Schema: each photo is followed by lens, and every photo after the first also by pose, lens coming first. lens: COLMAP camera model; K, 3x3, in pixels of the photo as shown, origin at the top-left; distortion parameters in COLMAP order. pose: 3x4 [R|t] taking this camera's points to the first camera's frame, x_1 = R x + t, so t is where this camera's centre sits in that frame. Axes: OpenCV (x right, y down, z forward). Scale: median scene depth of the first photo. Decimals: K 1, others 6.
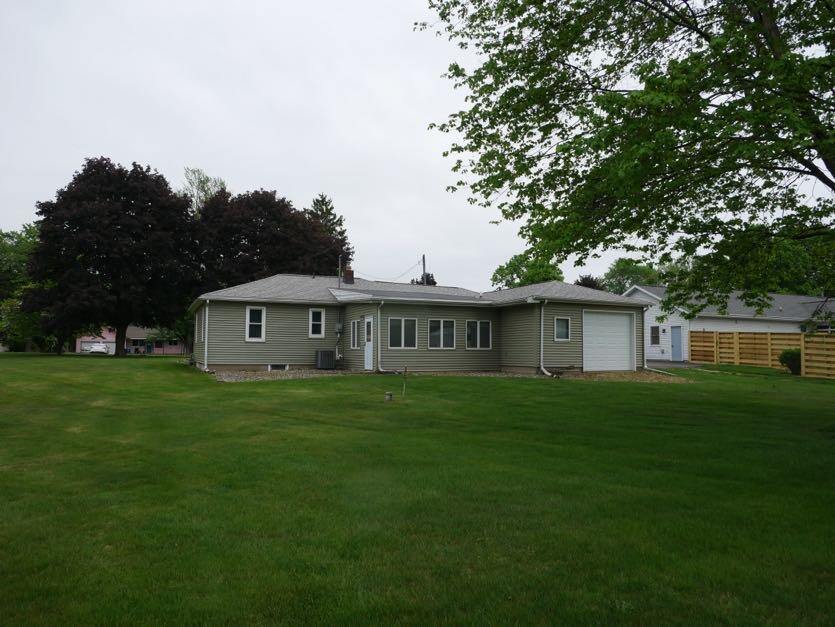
lens RADIAL K [[590.8, 0, 416.4], [0, 590.8, 309.2], [0, 0, 1]] dist [-0.051423, 0.022190]
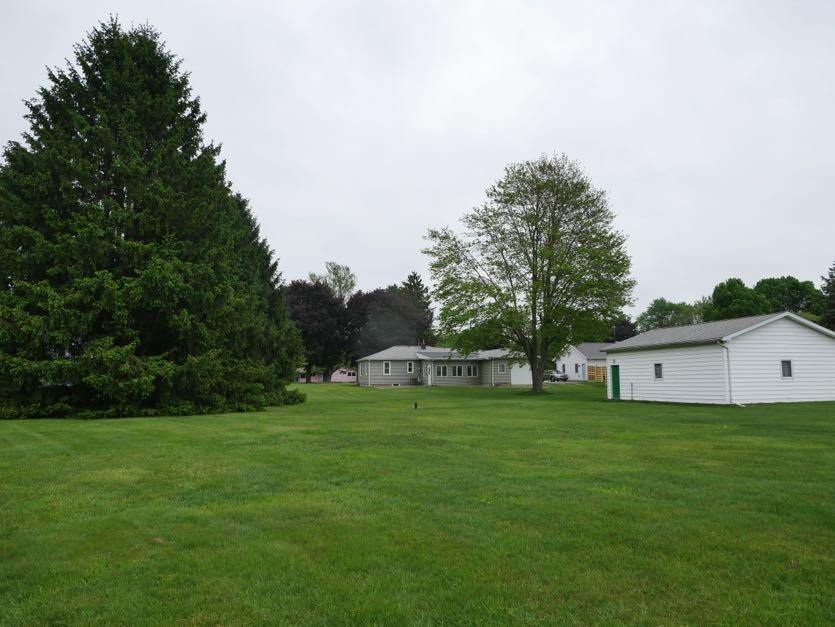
lens RADIAL K [[590.8, 0, 417.6], [0, 590.8, 314.3], [0, 0, 1]] dist [-0.051423, 0.022190]
pose [[0.986524, -0.032826, -0.160292, 0.282707], [0.026451, 0.998778, -0.041745, -0.099622], [0.161467, 0.036943, 0.986186, -1.540986]]
